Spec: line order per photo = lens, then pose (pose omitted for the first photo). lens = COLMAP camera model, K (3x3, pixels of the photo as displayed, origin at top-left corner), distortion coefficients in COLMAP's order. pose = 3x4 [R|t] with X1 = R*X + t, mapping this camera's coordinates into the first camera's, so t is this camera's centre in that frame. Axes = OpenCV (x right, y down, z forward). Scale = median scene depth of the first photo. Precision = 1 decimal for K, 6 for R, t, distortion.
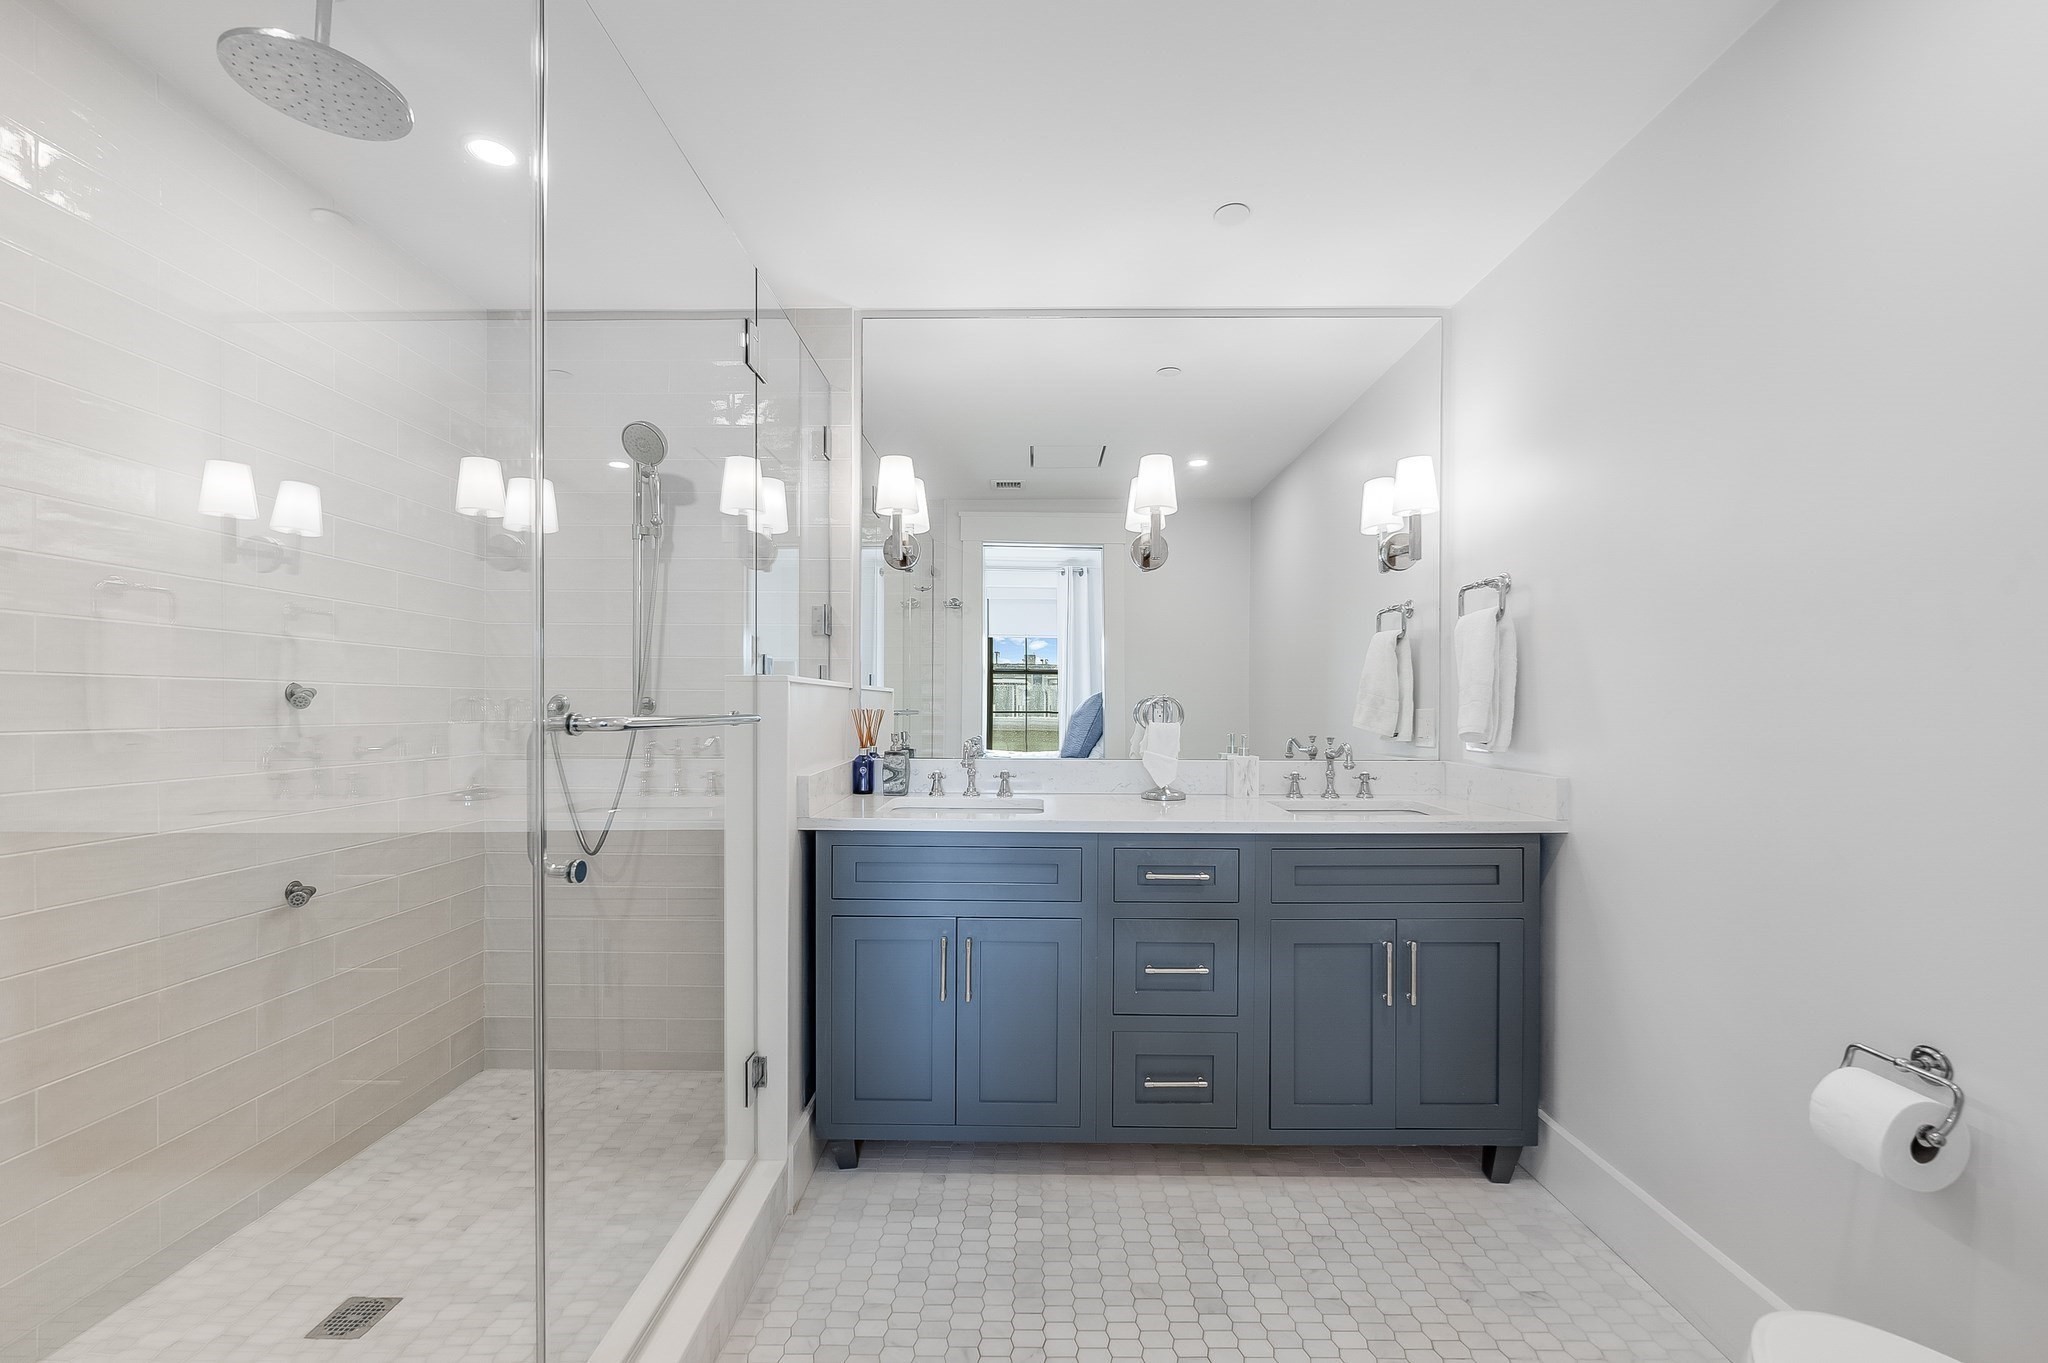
lens RADIAL K [[824.6, 0, 1012.9], [0, 824.6, 688.2], [0, 0, 1]] dist [0.000535, 0.000034]
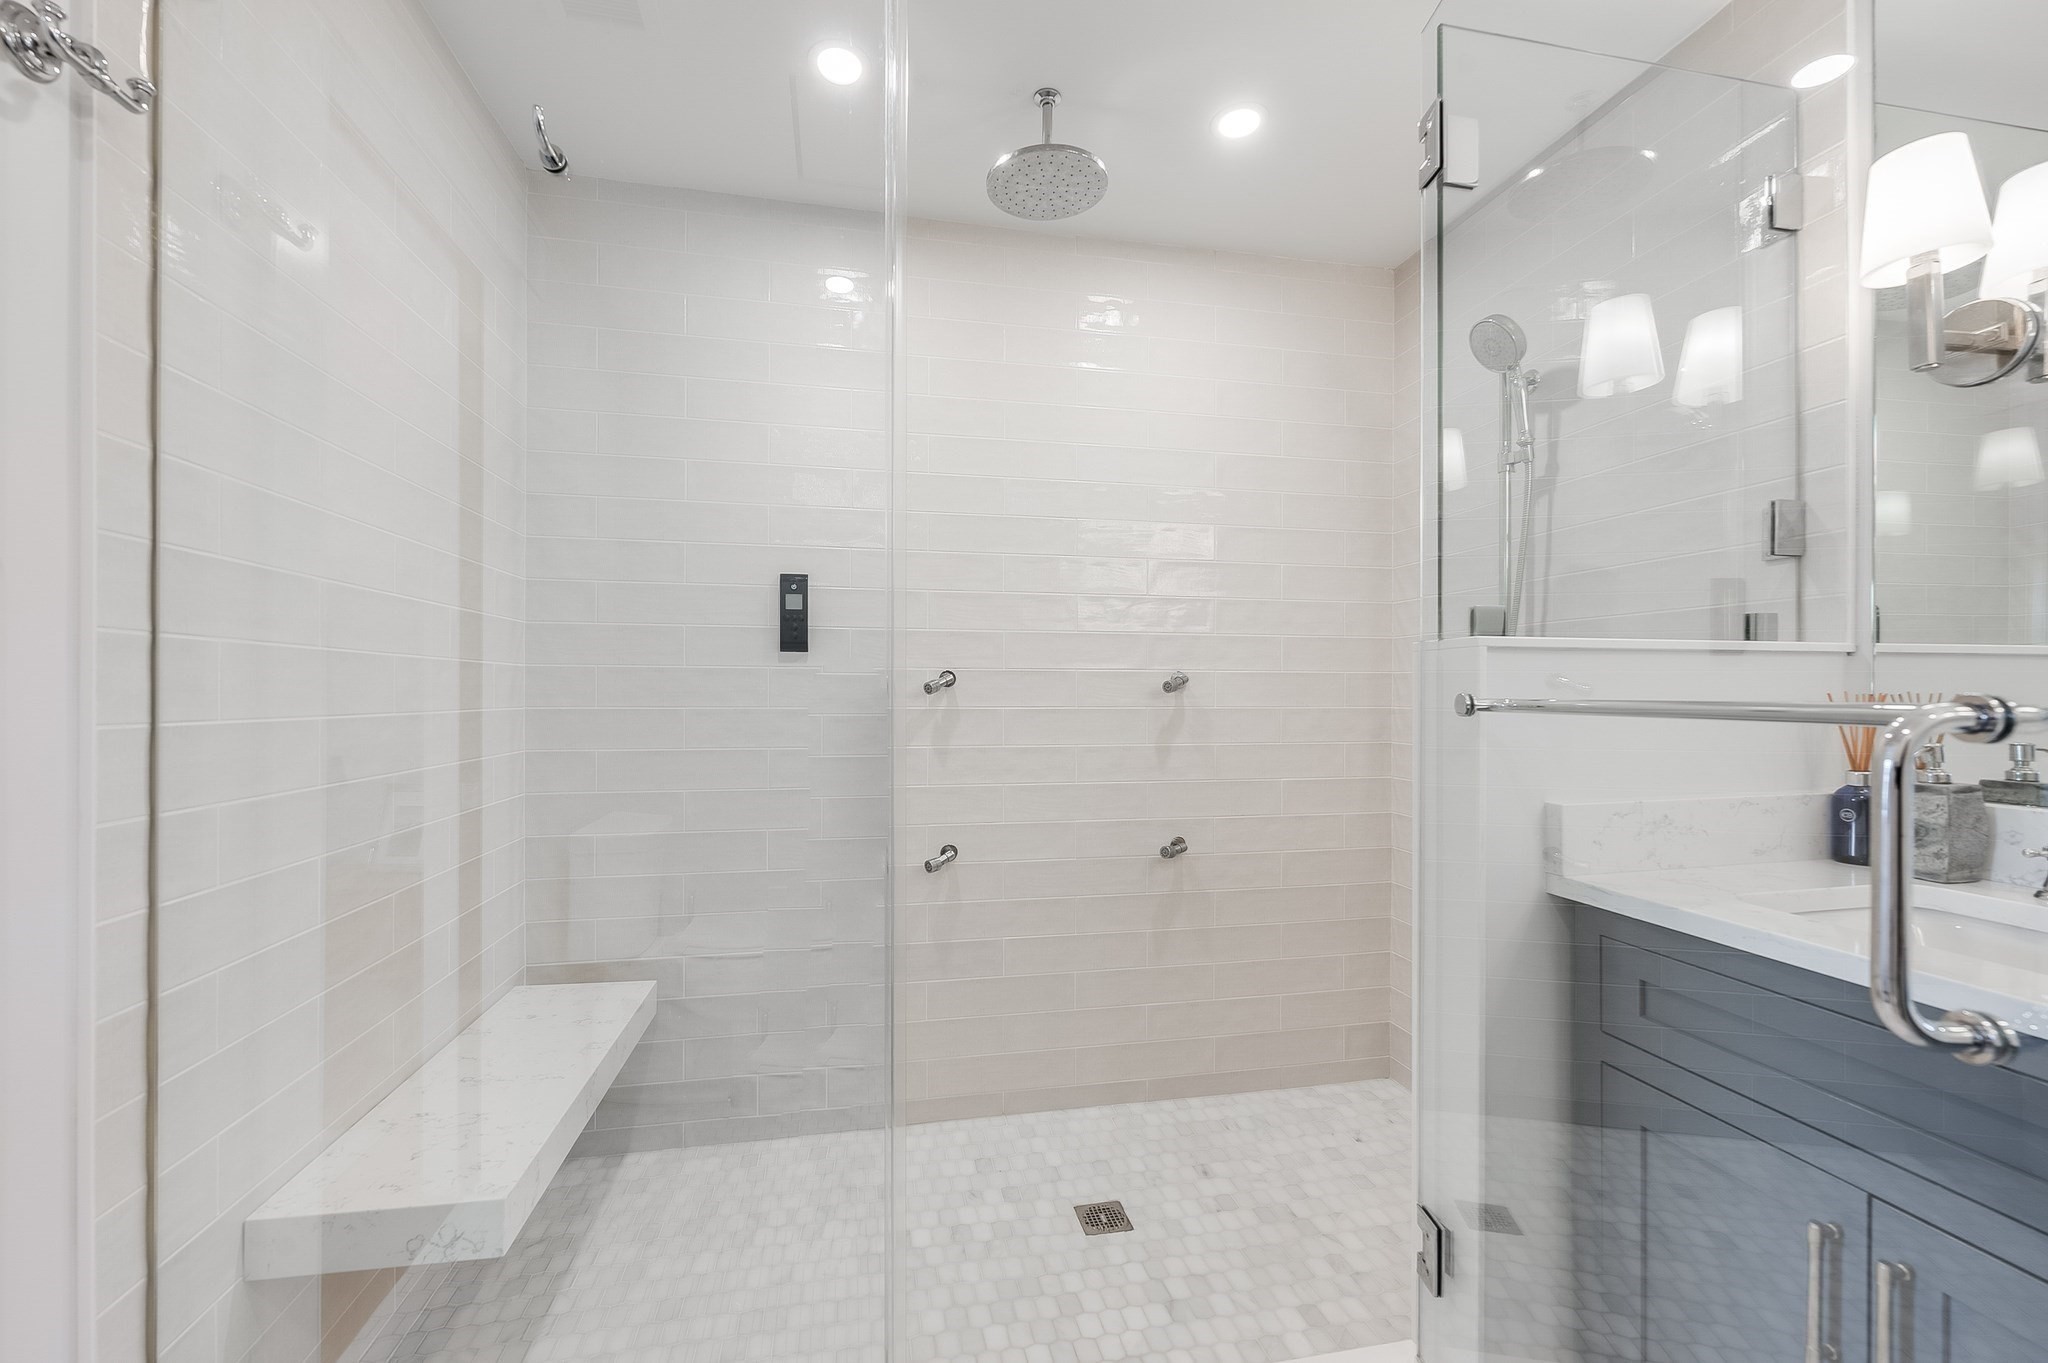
lens RADIAL K [[824.6, 0, 1012.9], [0, 824.6, 688.2], [0, 0, 1]] dist [0.000535, 0.000034]
pose [[0.227373, -0.009291, -0.973764, 0.211677], [0.018252, 0.999819, -0.005278, 0.017486], [0.973637, -0.016573, 0.227501, 0.436598]]
